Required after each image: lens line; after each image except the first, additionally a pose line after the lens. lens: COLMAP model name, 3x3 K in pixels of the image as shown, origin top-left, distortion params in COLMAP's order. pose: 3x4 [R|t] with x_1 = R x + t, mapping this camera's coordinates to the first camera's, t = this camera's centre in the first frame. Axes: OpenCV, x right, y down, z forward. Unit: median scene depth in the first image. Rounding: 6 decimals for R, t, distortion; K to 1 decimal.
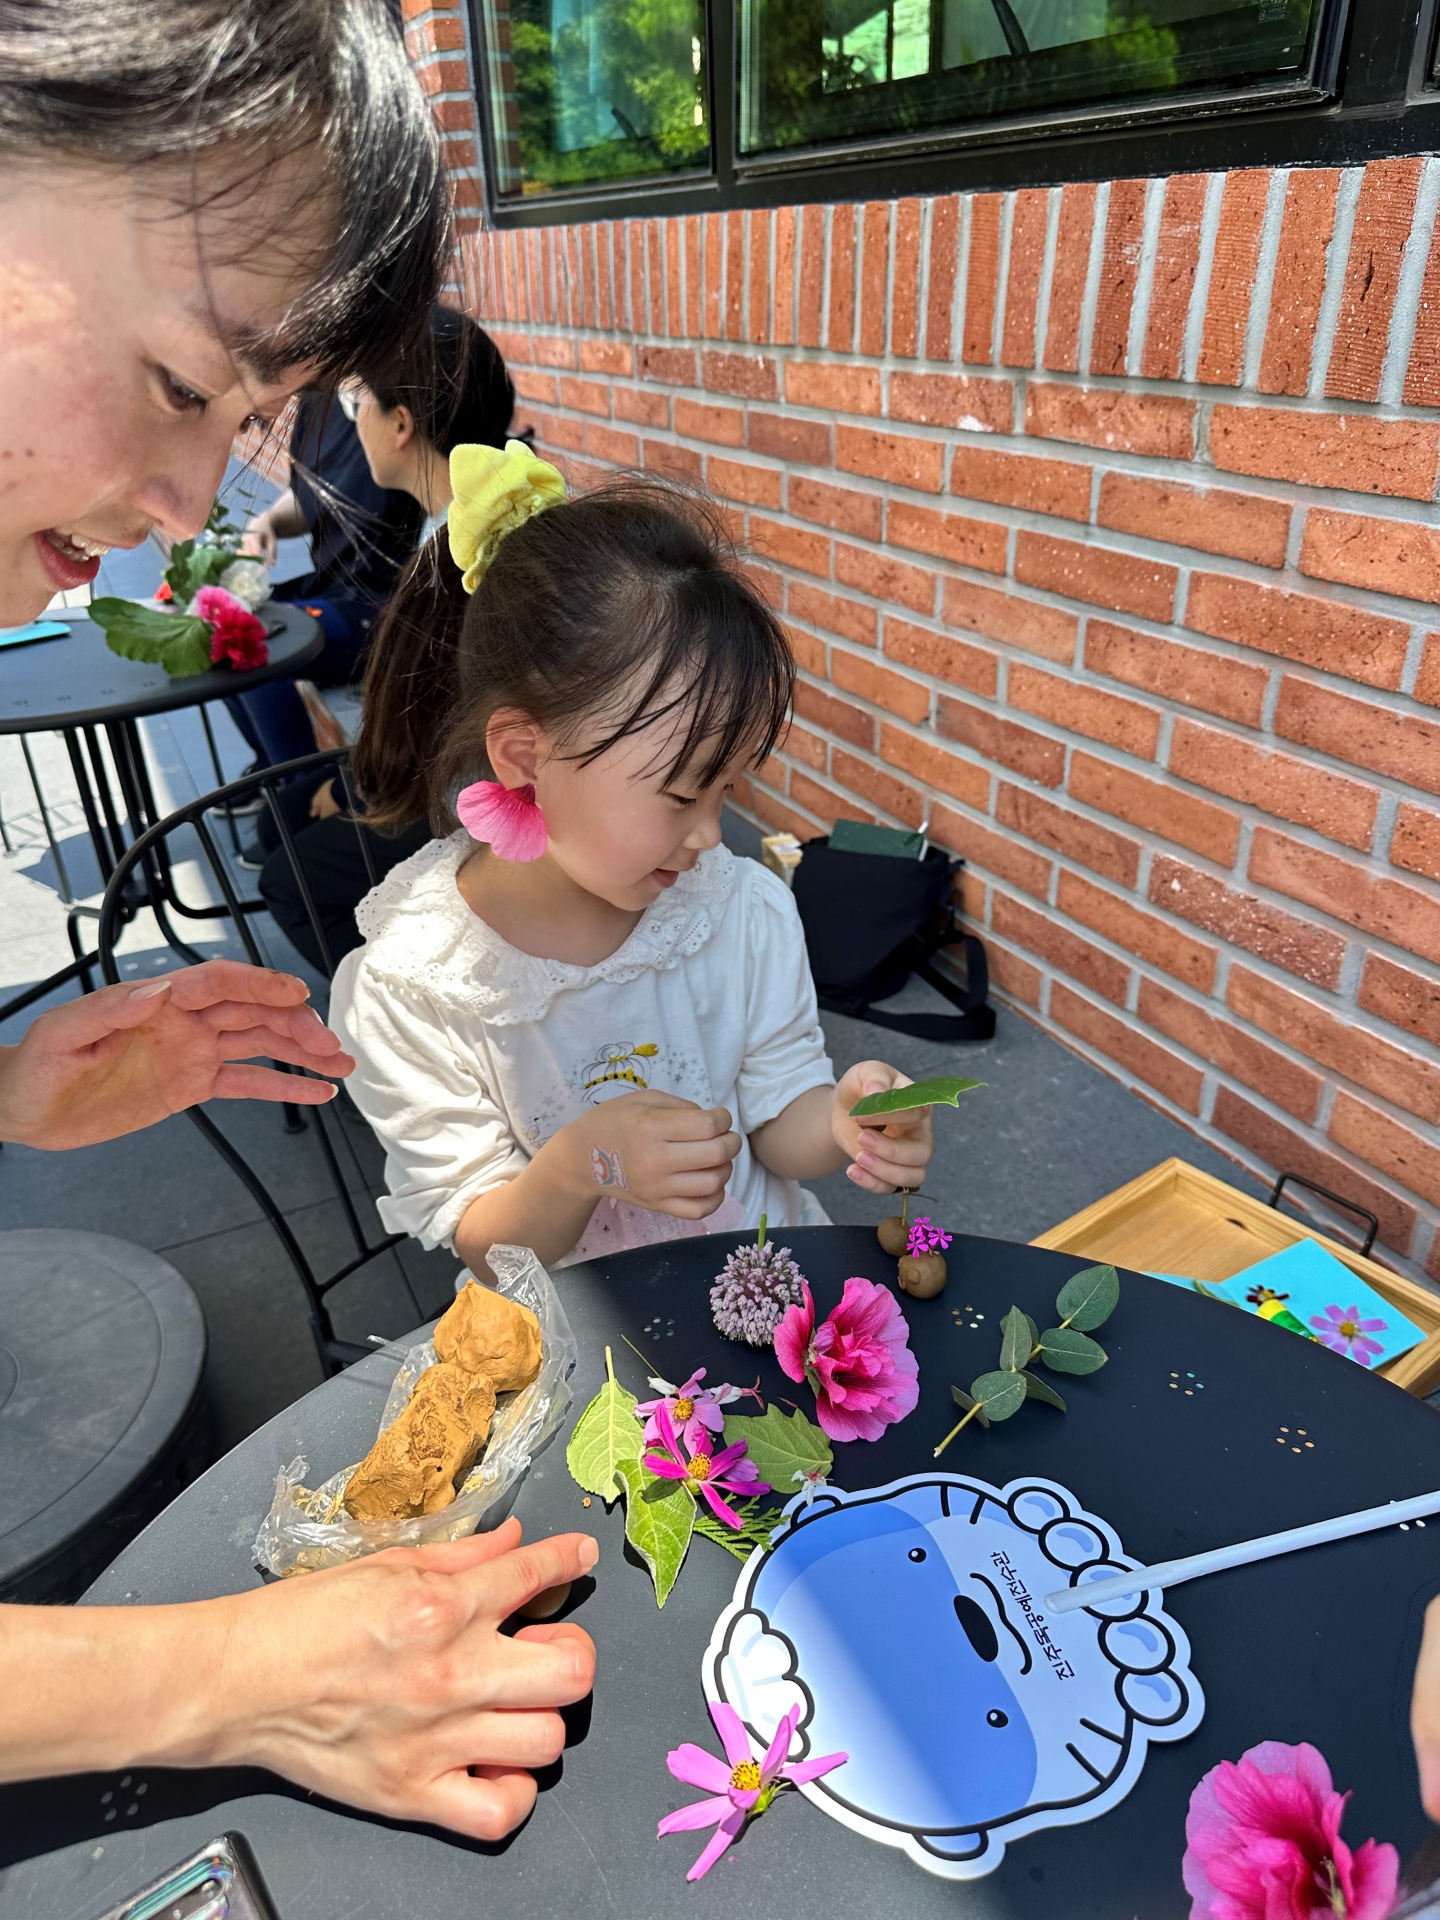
lens RADIAL K [[1344.7, 0, 722.7], [0, 1344.7, 963.6], [0, 0, 1]] dist [-0.019883, -0.012382]
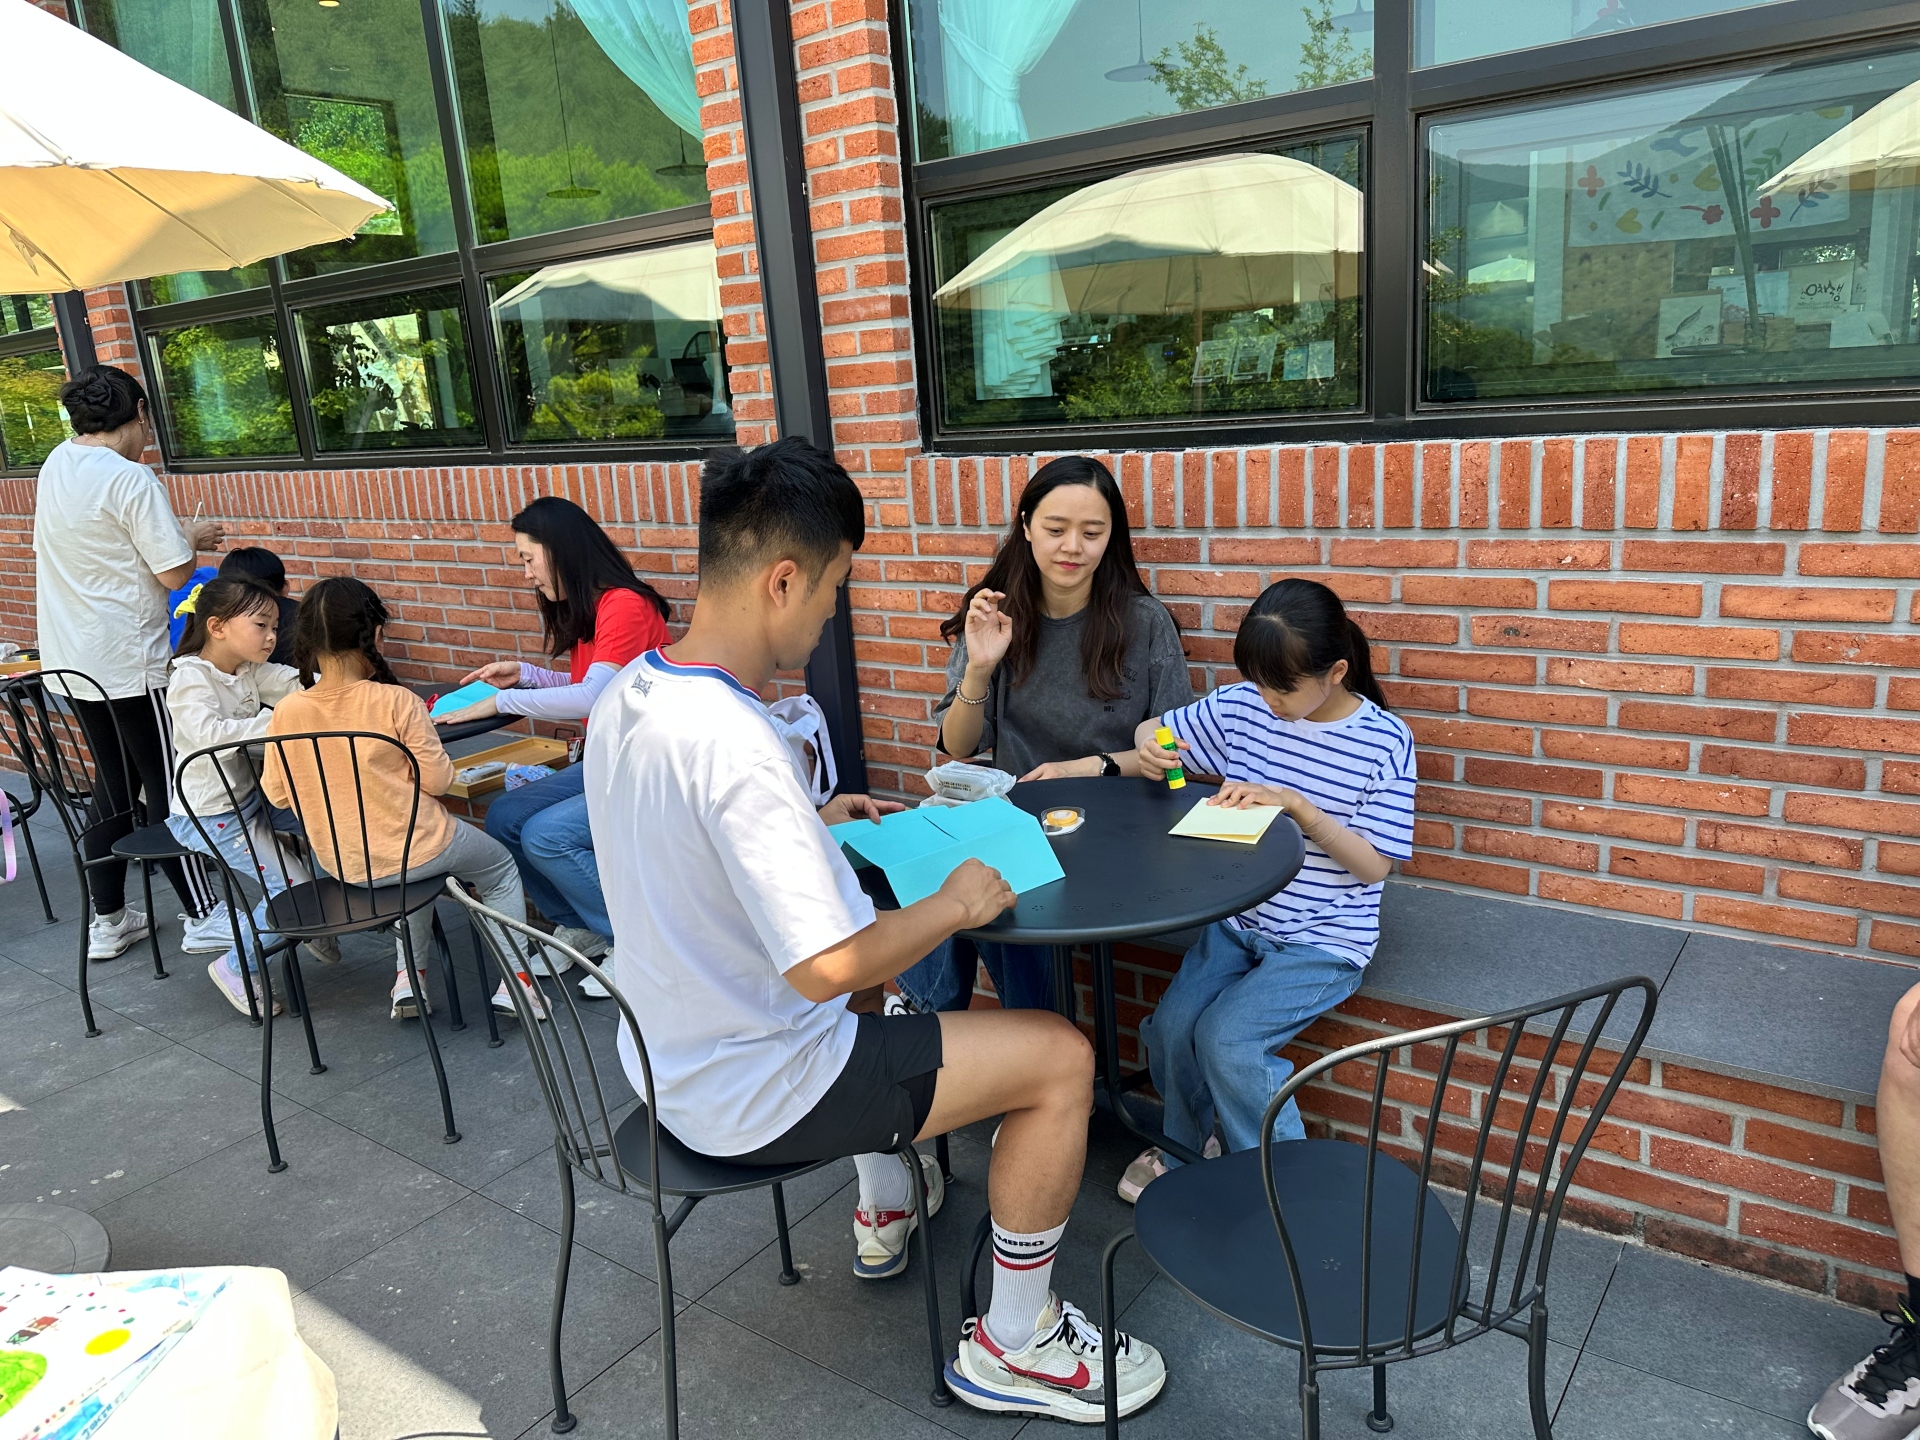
lens RADIAL K [[1344.7, 0, 963.1], [0, 1344.7, 720.7], [0, 0, 1]] dist [-0.019883, -0.012382]
pose [[0.880690, -0.158689, 0.446322, -0.145566], [0.263476, 0.947121, -0.183148, 0.877243], [-0.393657, 0.278891, 0.875930, -2.040568]]
